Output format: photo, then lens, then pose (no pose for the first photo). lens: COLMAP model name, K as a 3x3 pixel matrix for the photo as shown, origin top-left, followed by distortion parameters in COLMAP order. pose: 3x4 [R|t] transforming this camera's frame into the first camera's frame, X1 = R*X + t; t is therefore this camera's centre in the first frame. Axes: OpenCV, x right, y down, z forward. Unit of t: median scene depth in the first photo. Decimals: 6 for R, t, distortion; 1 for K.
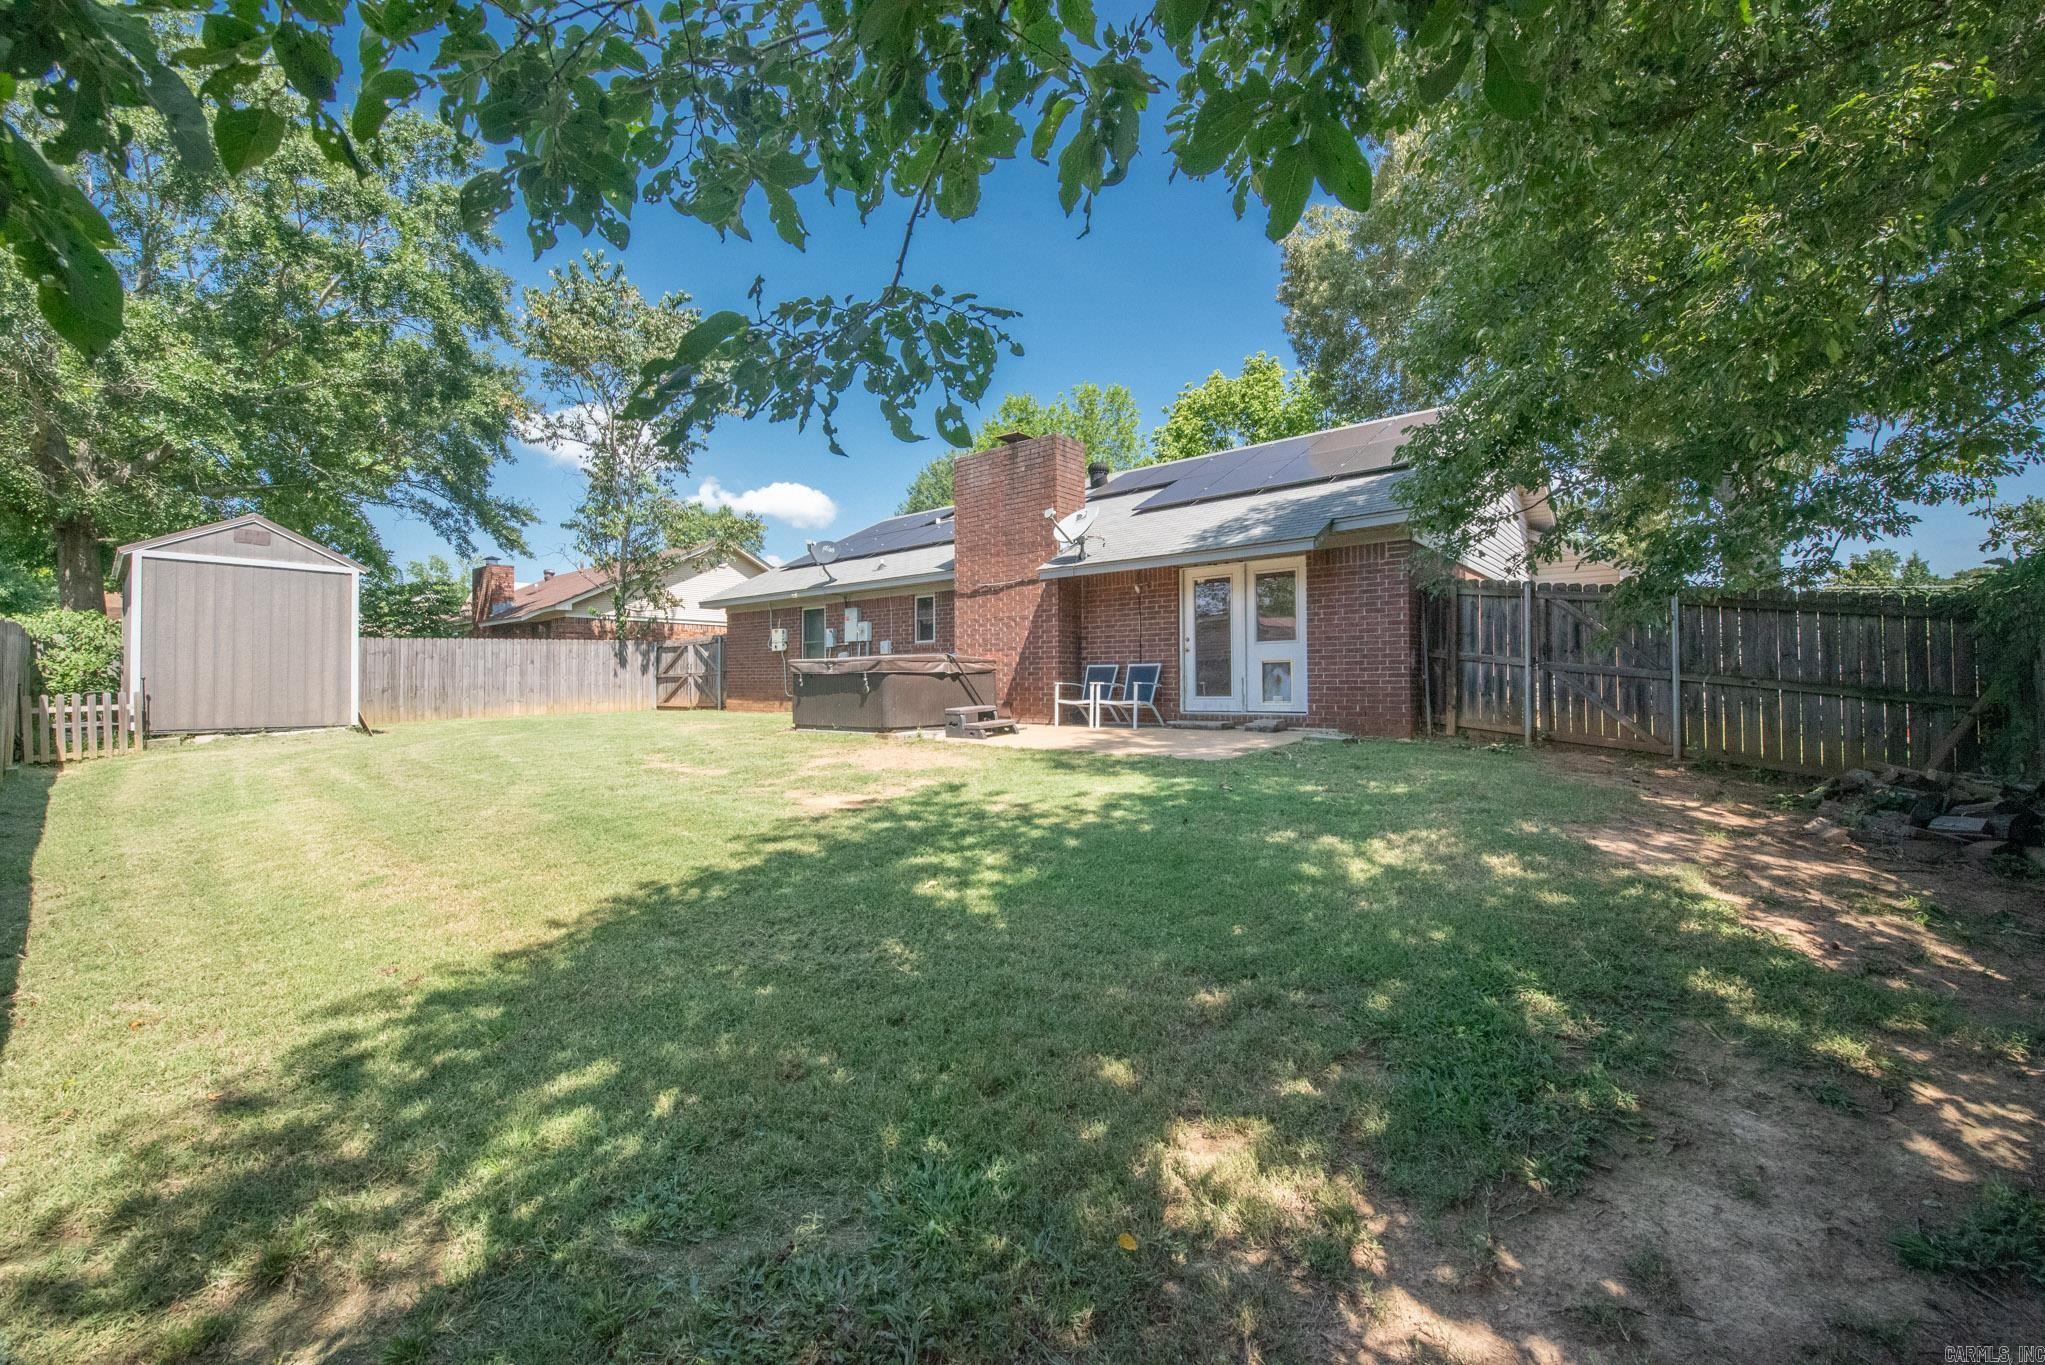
lens RADIAL K [[810.9, 0, 1048.6], [0, 810.9, 670.7], [0, 0, 1]] dist [0.002489, -0.000851]
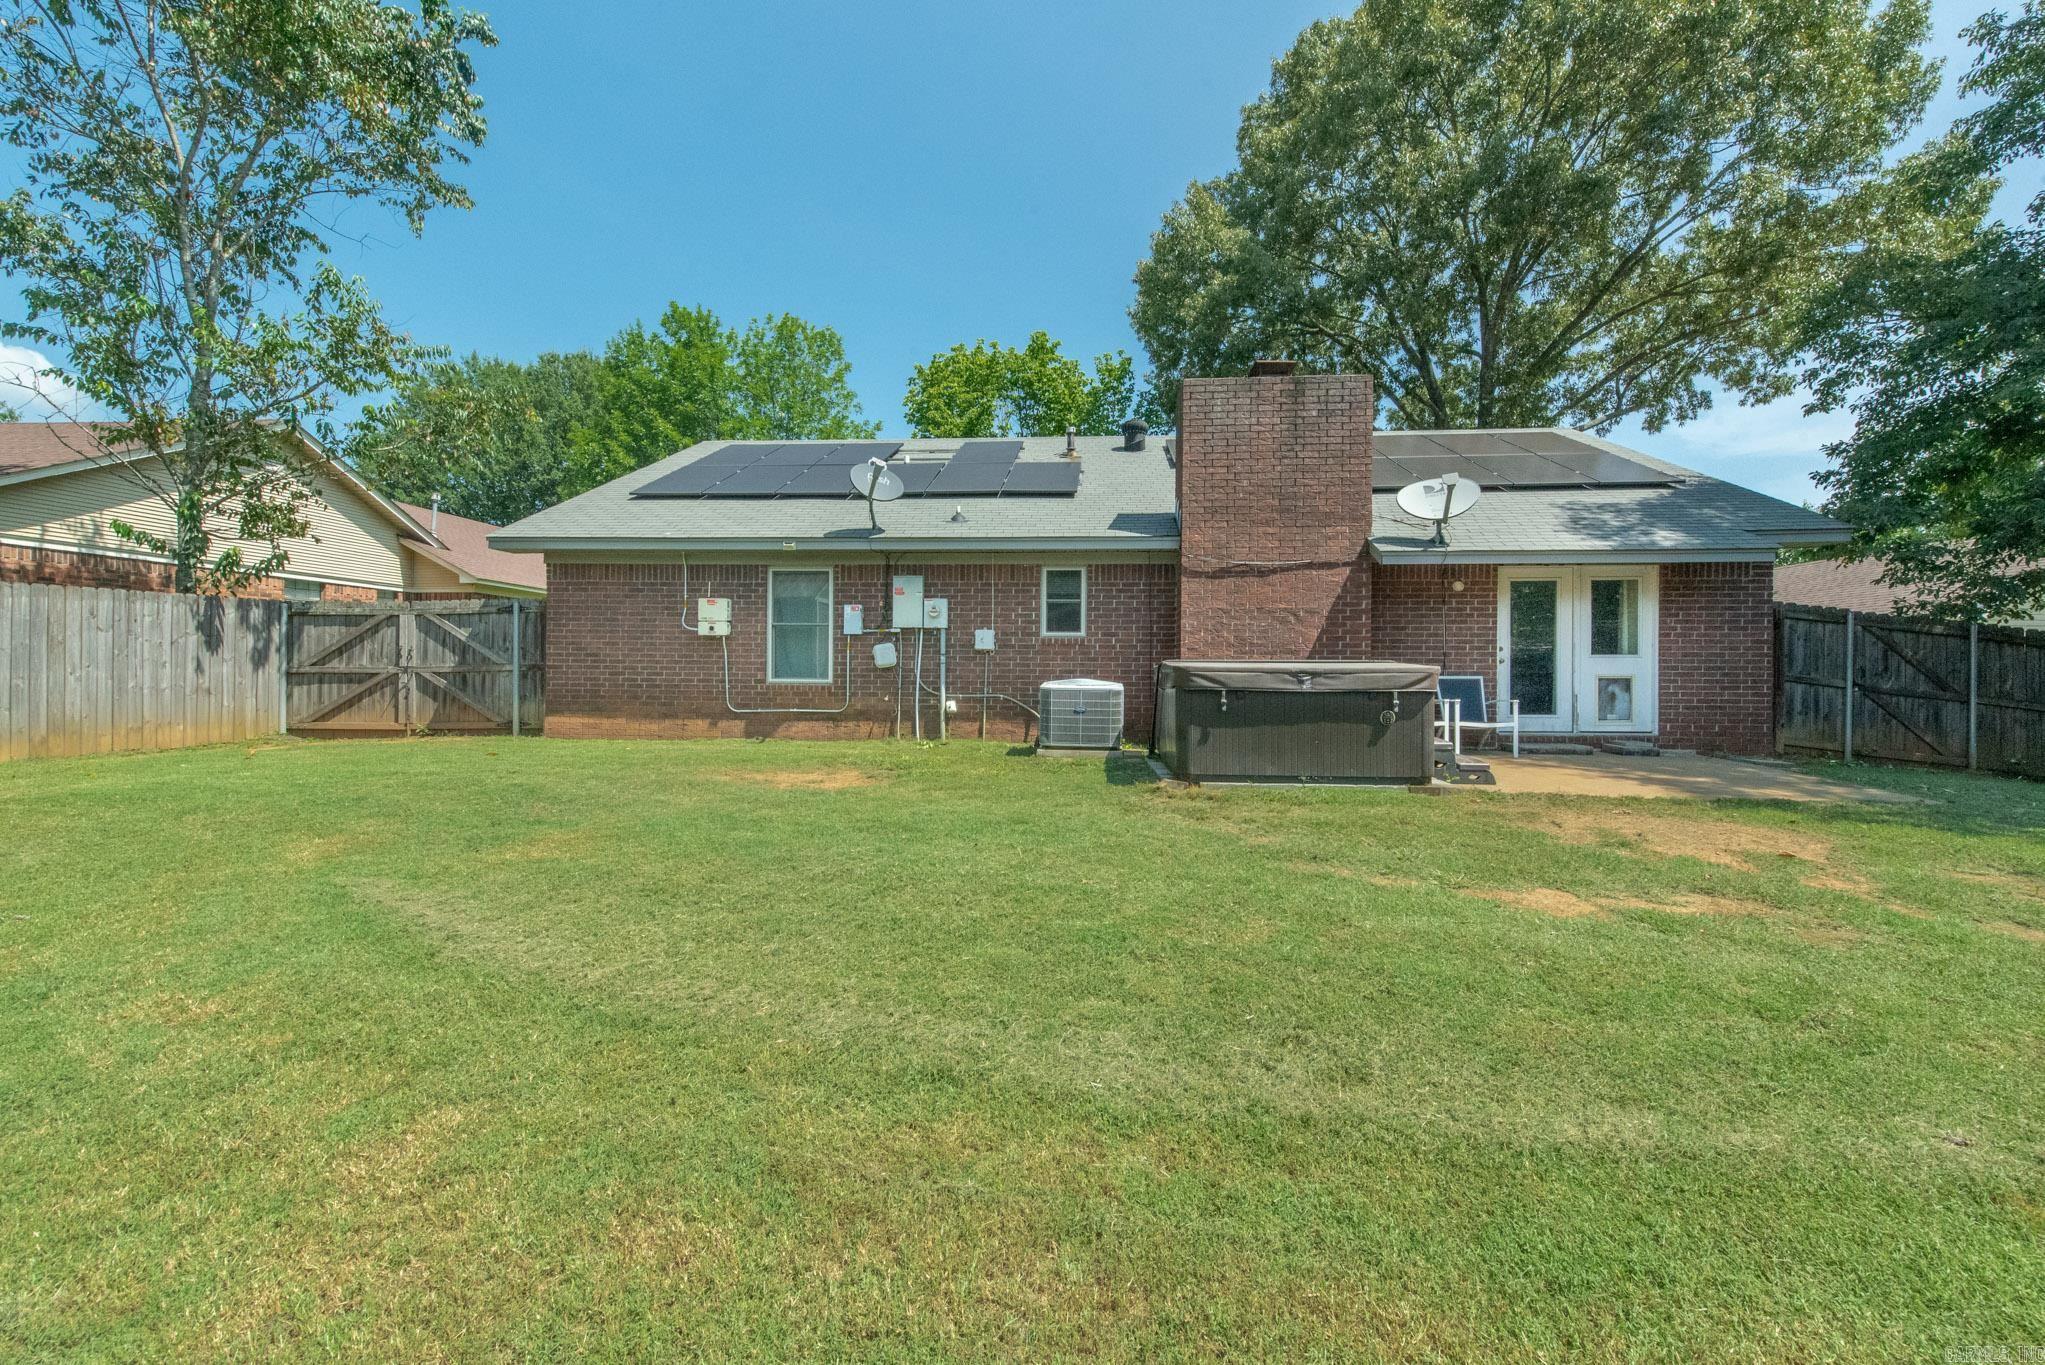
lens RADIAL K [[810.9, 0, 1048.6], [0, 810.9, 670.7], [0, 0, 1]] dist [0.002489, -0.000851]
pose [[0.817781, 0.013521, 0.575371, -0.633272], [-0.019554, 0.999800, 0.004298, -0.008363], [-0.575197, -0.014765, 0.817882, 0.497649]]
